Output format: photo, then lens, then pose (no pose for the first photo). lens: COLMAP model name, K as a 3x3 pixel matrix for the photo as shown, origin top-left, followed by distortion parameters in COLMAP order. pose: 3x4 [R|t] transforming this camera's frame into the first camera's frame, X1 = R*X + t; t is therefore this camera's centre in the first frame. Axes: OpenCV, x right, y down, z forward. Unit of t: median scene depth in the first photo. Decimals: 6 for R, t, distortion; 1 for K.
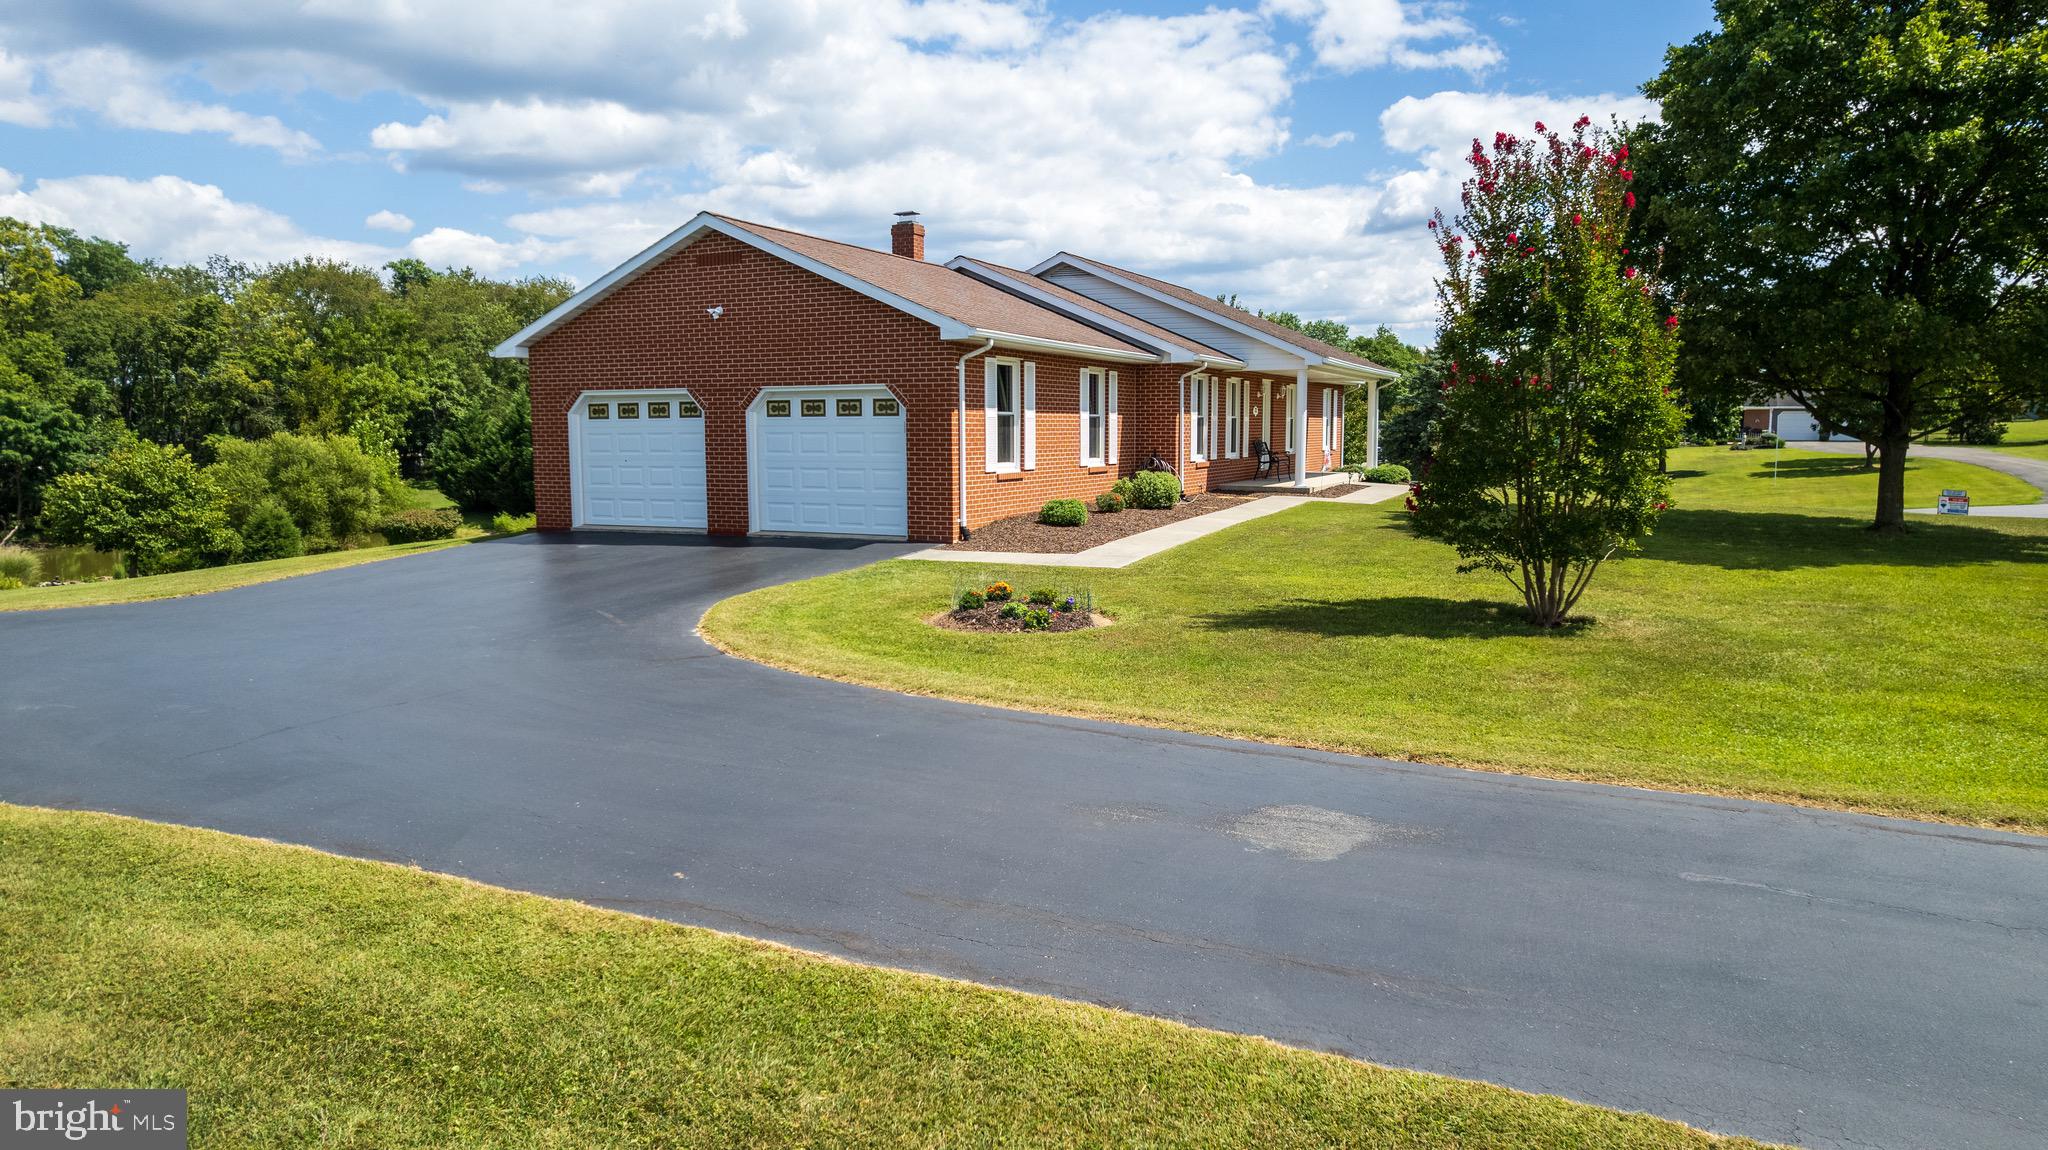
lens RADIAL K [[1301.4, 0, 1024.0], [0, 1301.4, 575.0], [0, 0, 1]] dist [-0.065643, 0.063553]
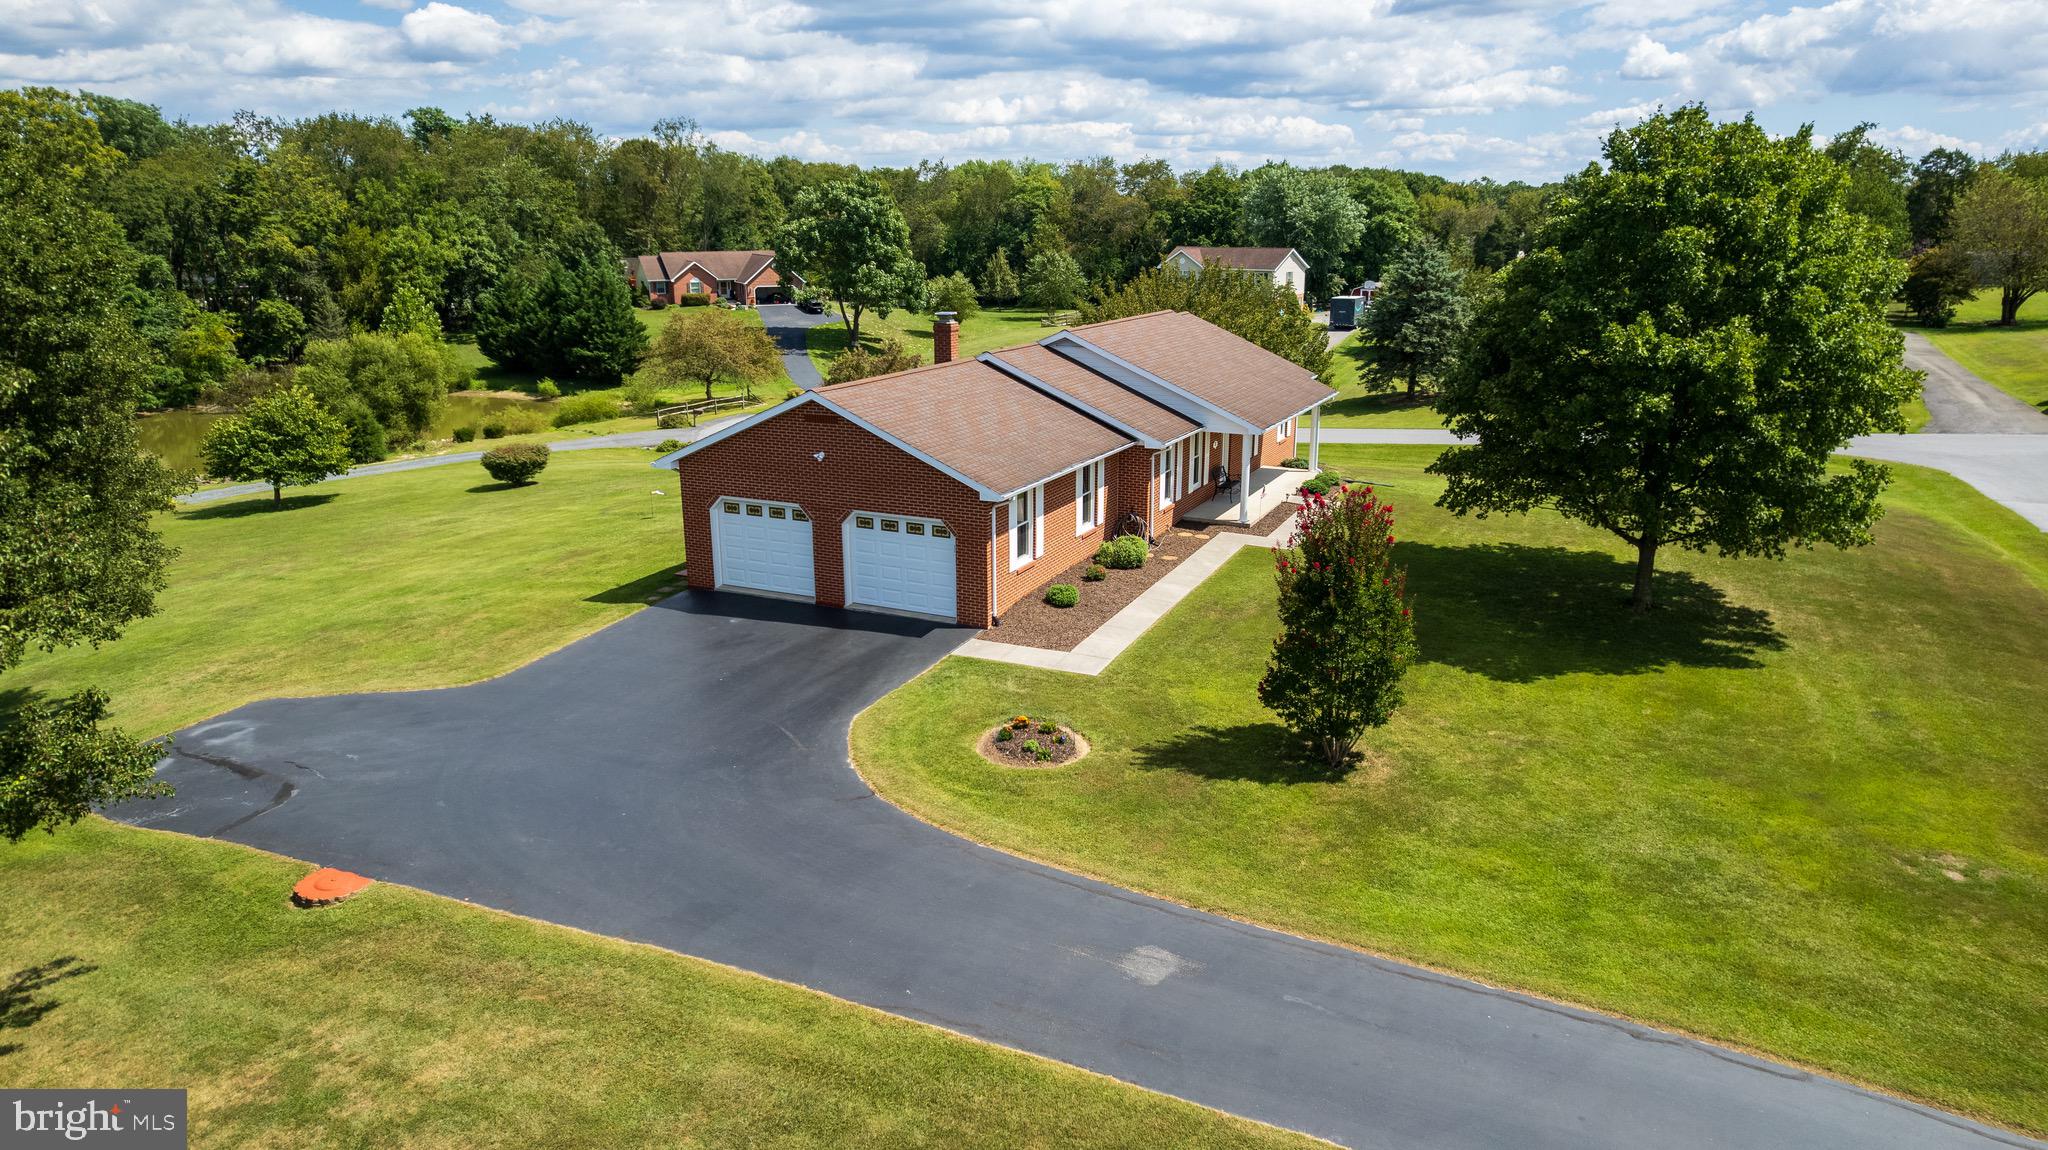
lens RADIAL K [[1301.4, 0, 1024.0], [0, 1301.4, 575.0], [0, 0, 1]] dist [-0.065643, 0.063553]
pose [[0.999983, 0.002007, -0.005560, -0.003188], [-0.001112, 0.987677, 0.156504, -0.198184], [0.005805, -0.156495, 0.987662, -0.286525]]
